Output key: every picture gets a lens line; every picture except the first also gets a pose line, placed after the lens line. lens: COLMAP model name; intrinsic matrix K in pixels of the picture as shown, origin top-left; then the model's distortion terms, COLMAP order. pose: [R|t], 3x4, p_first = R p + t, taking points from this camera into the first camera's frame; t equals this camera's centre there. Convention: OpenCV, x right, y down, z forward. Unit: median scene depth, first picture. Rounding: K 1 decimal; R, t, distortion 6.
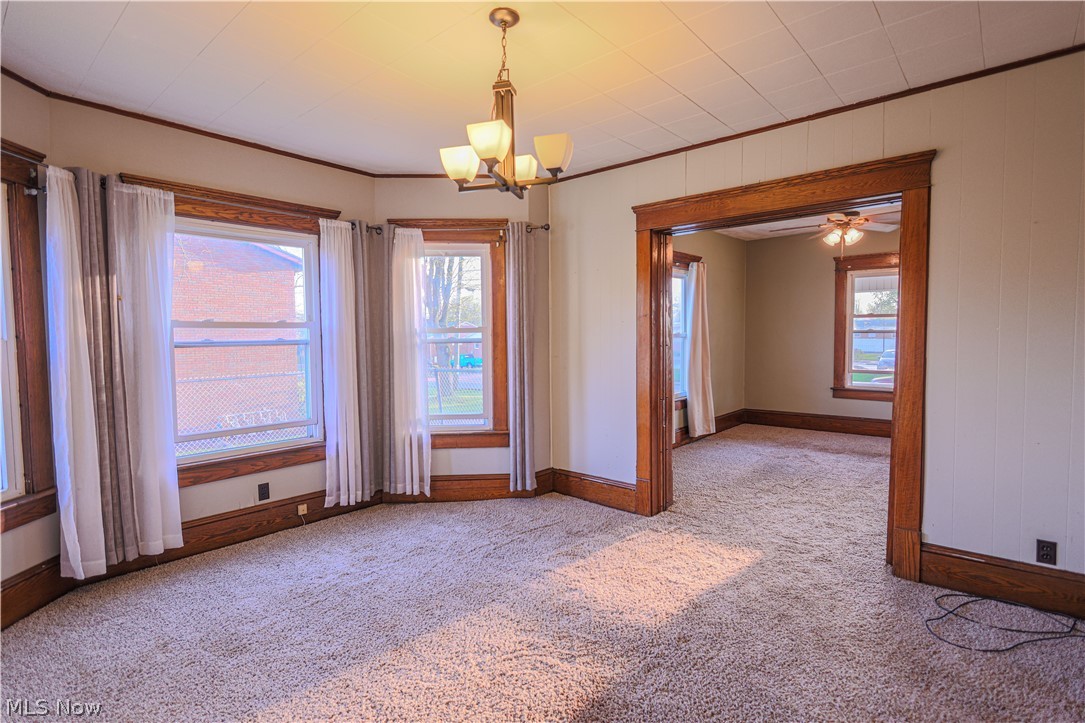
lens RADIAL K [[530.1, 0, 542.5], [0, 530.1, 361.5], [0, 0, 1]] dist [0.003261, 0.000482]
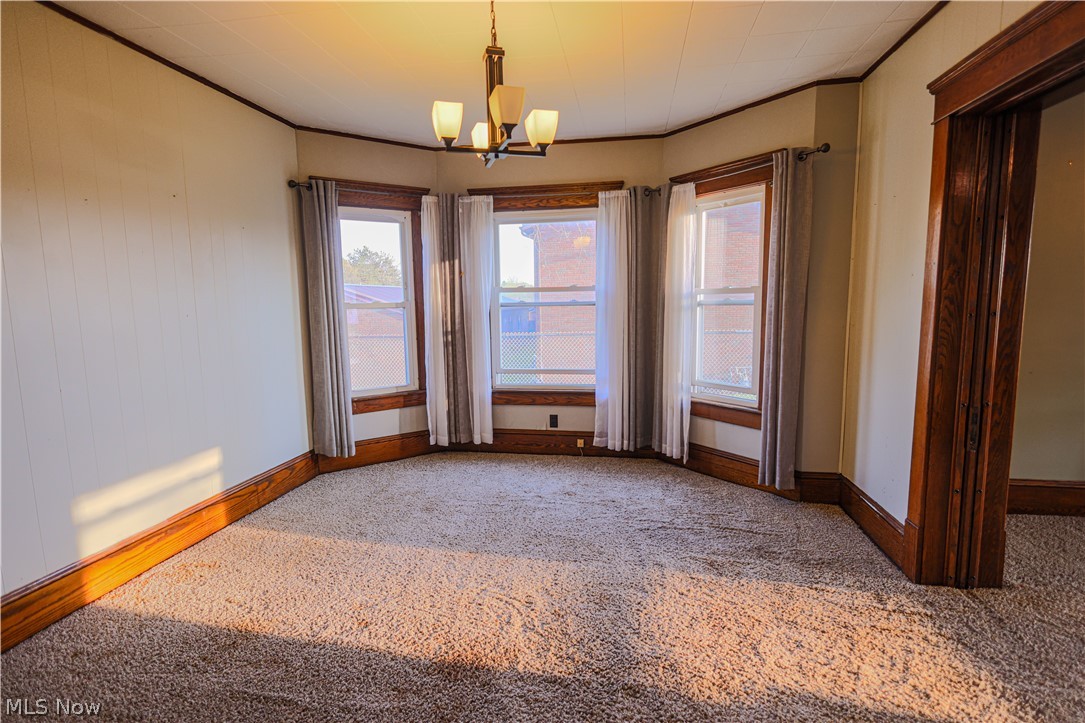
lens RADIAL K [[530.1, 0, 542.5], [0, 530.1, 361.5], [0, 0, 1]] dist [0.003261, 0.000482]
pose [[0.523349, 0.101752, -0.846021, 0.510007], [-0.033721, 0.994540, 0.098754, -0.021071], [0.851451, -0.023154, 0.523923, 0.308212]]
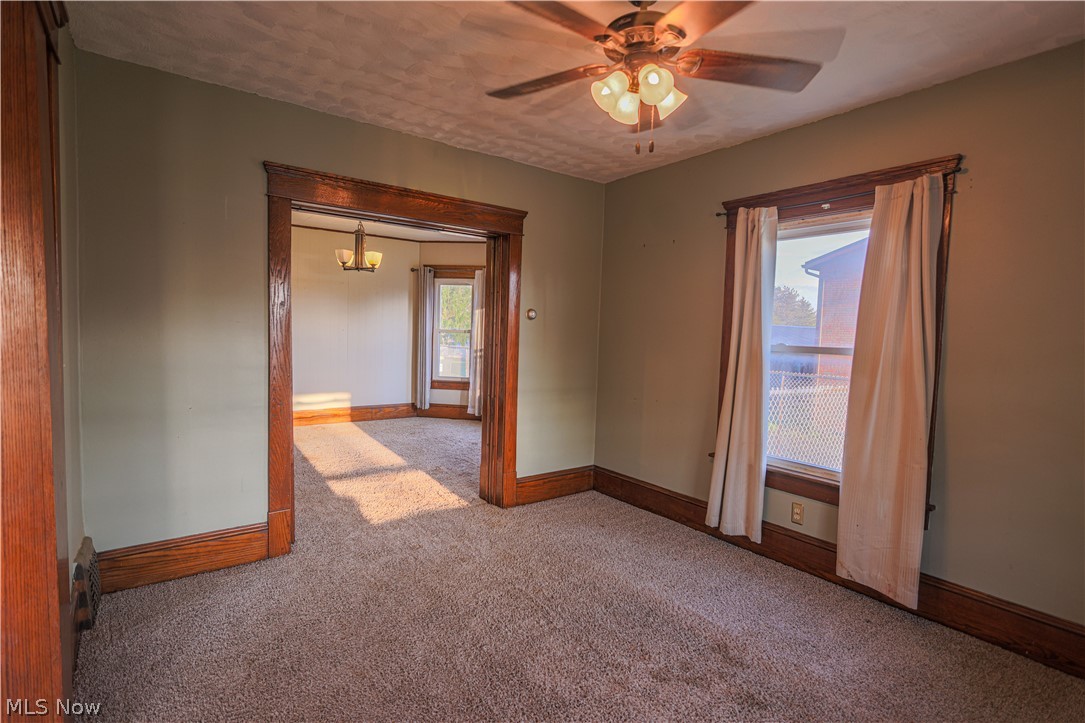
lens RADIAL K [[530.1, 0, 542.5], [0, 530.1, 361.5], [0, 0, 1]] dist [0.003261, 0.000482]
pose [[-0.216106, 0.060004, -0.974524, 1.314532], [-0.080210, 0.993645, 0.078969, -0.091880], [0.973070, 0.095233, -0.209920, 1.419516]]
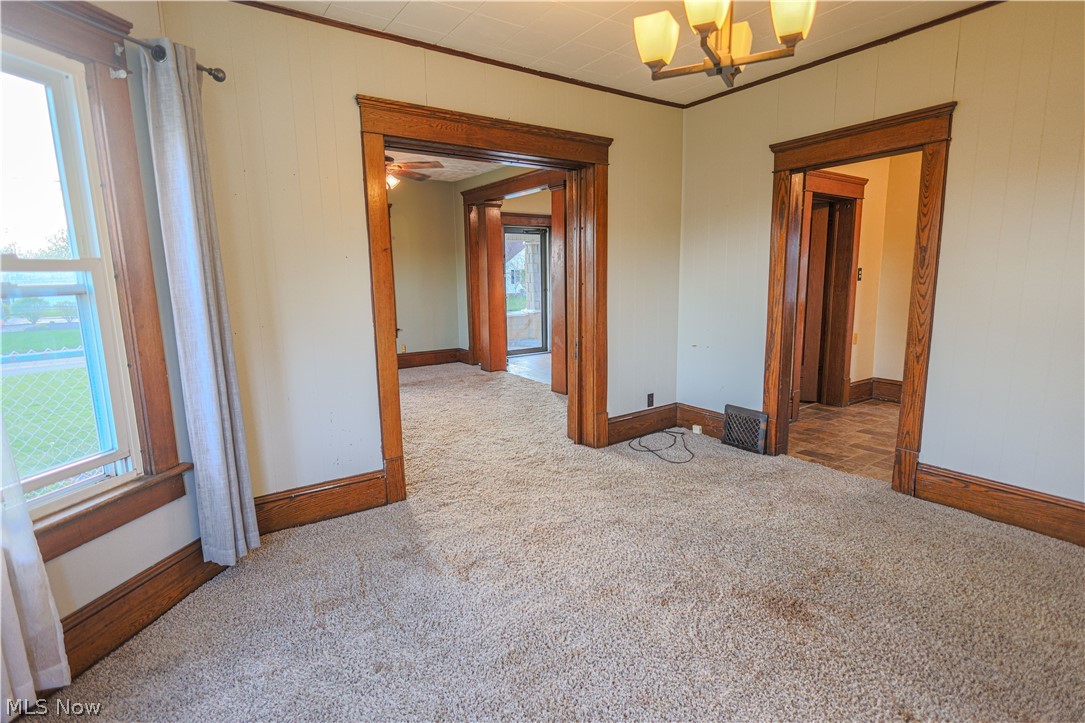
lens RADIAL K [[532.2, 0, 542.5], [0, 532.2, 361.5], [0, 0, 1]] dist [0.002200, 0.000456]
pose [[0.248566, -0.152129, 0.956594, -0.532392], [0.063520, 0.988024, 0.140621, -0.022083], [-0.966530, 0.025810, 0.255252, 0.612092]]
